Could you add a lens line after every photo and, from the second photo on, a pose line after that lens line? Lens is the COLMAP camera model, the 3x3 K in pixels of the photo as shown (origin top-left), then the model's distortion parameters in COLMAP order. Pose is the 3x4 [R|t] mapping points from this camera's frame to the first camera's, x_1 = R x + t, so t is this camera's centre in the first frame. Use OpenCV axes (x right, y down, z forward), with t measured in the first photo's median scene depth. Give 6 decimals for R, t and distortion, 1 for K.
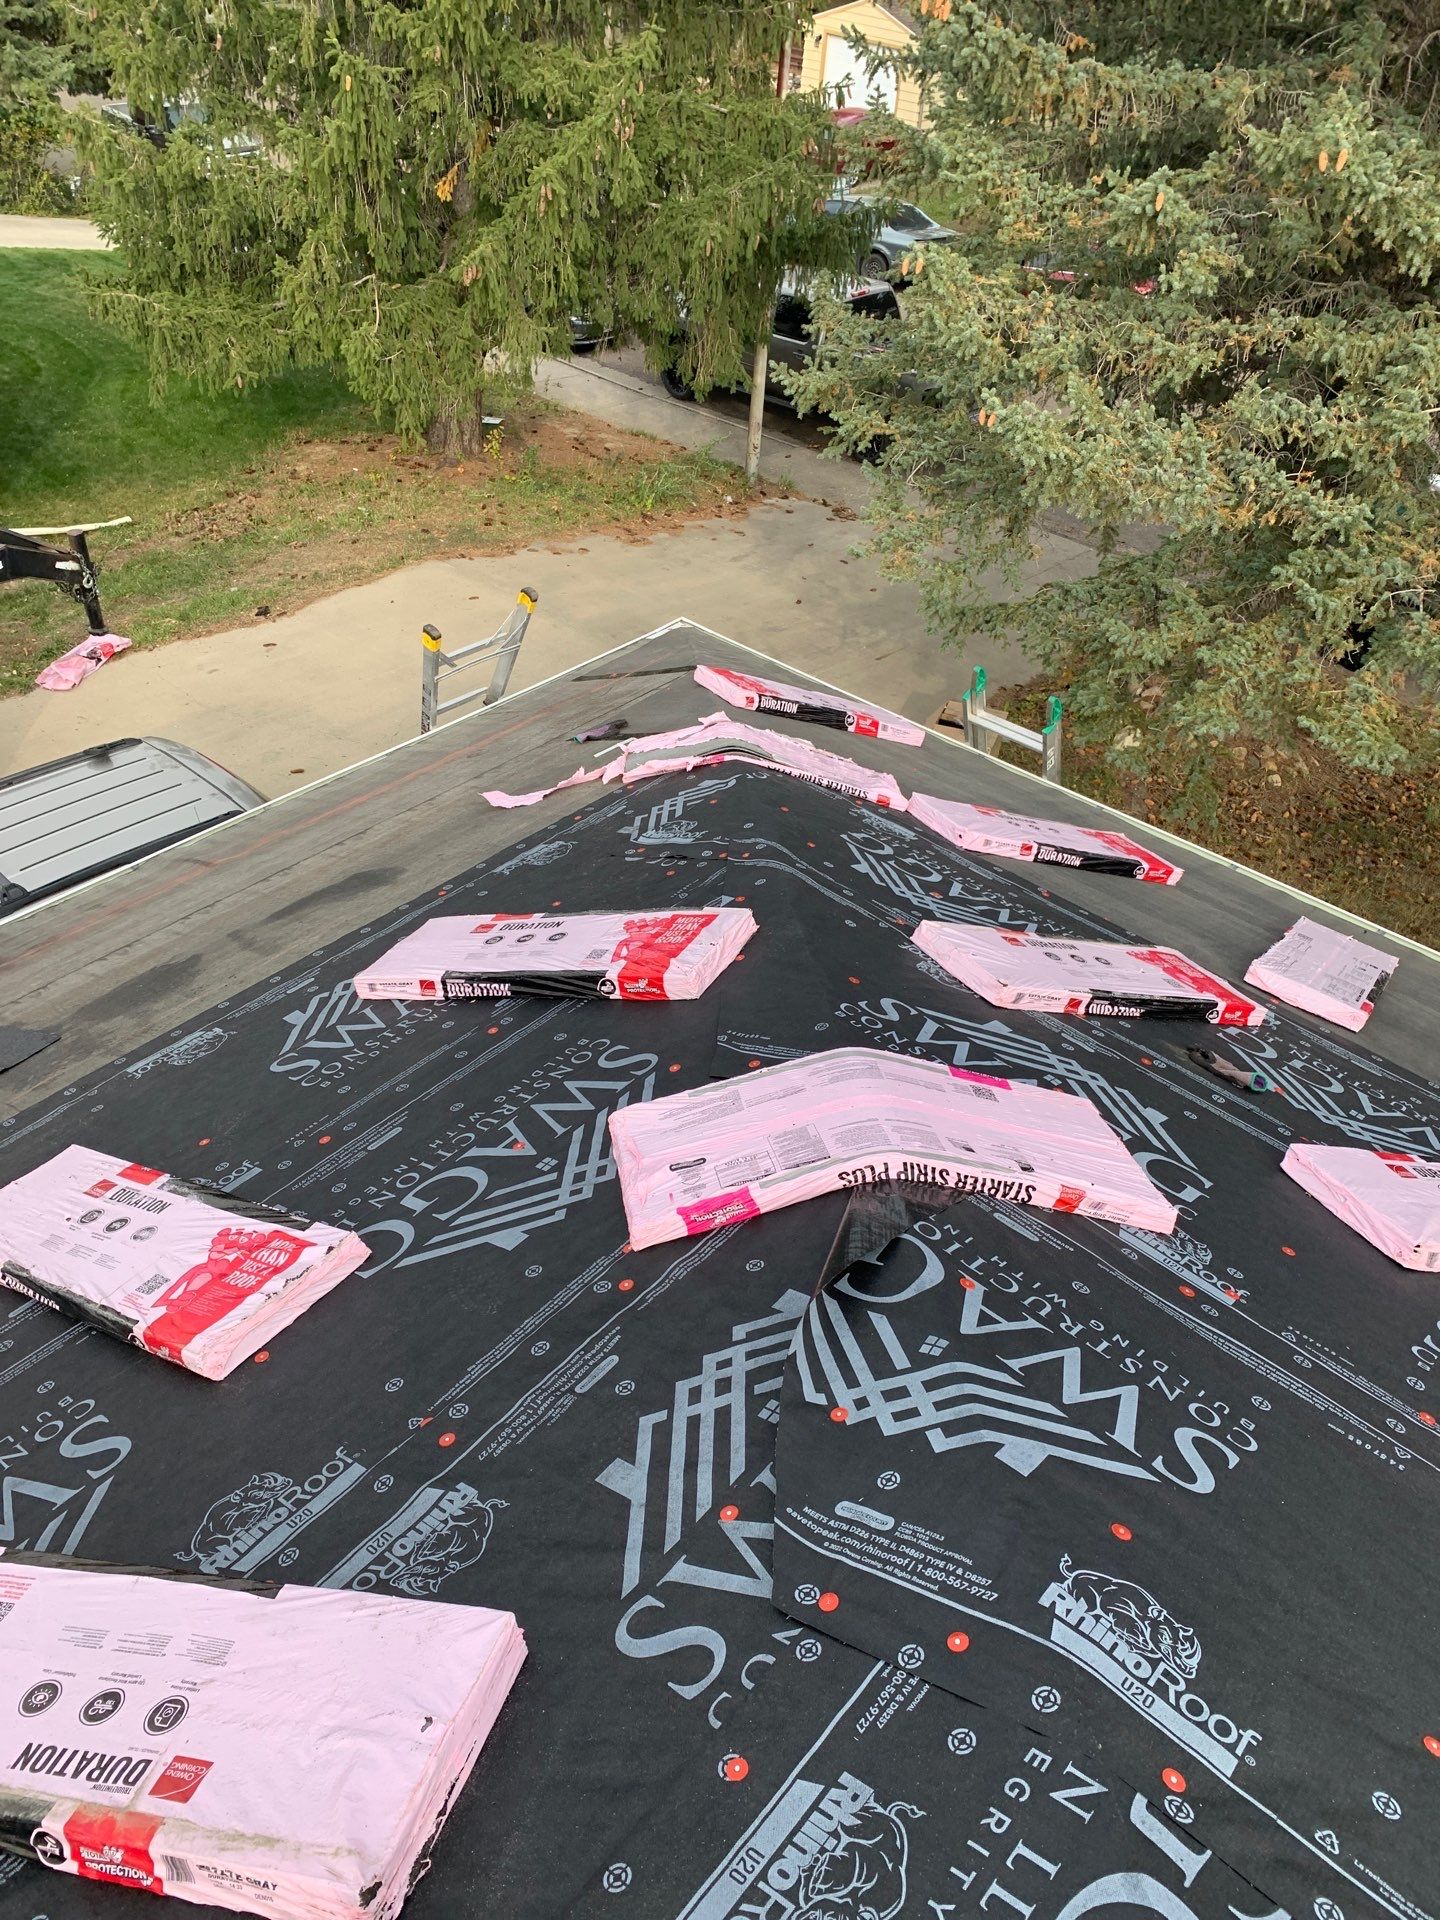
lens RADIAL K [[1405.6, 0, 720.0], [0, 1405.6, 960.0], [0, 0, 1]] dist [0.006636, -0.002925]
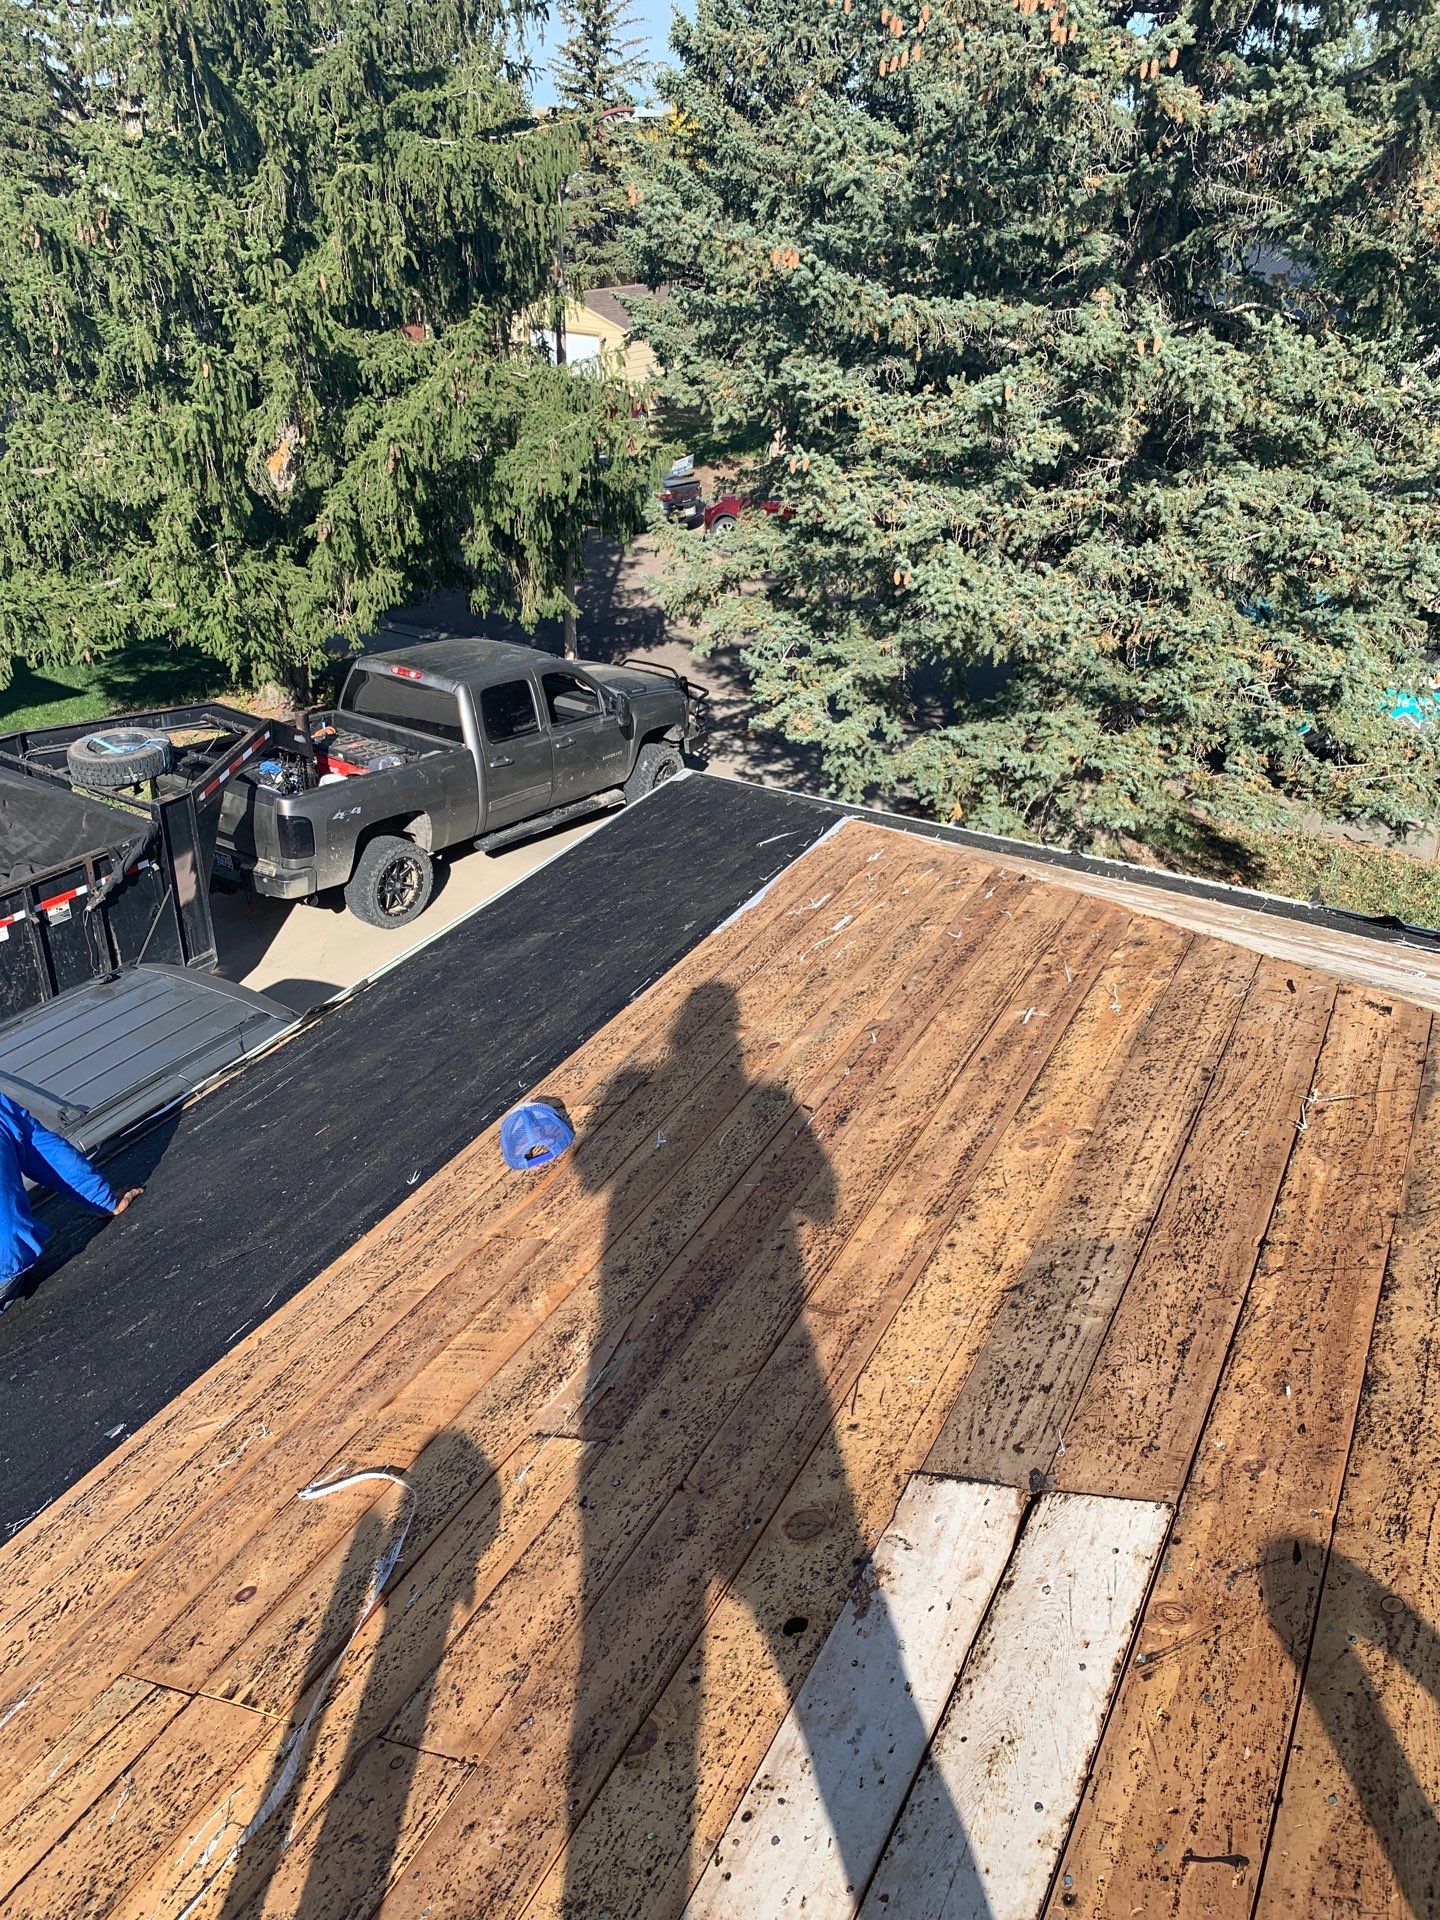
lens RADIAL K [[1422.1, 0, 720.0], [0, 1422.1, 960.0], [0, 0, 1]] dist [-0.013502, 0.004954]
pose [[0.974374, -0.144940, 0.172009, -0.175507], [0.171229, 0.973843, -0.149367, 0.056283], [-0.145861, 0.174992, 0.973705, -0.039279]]
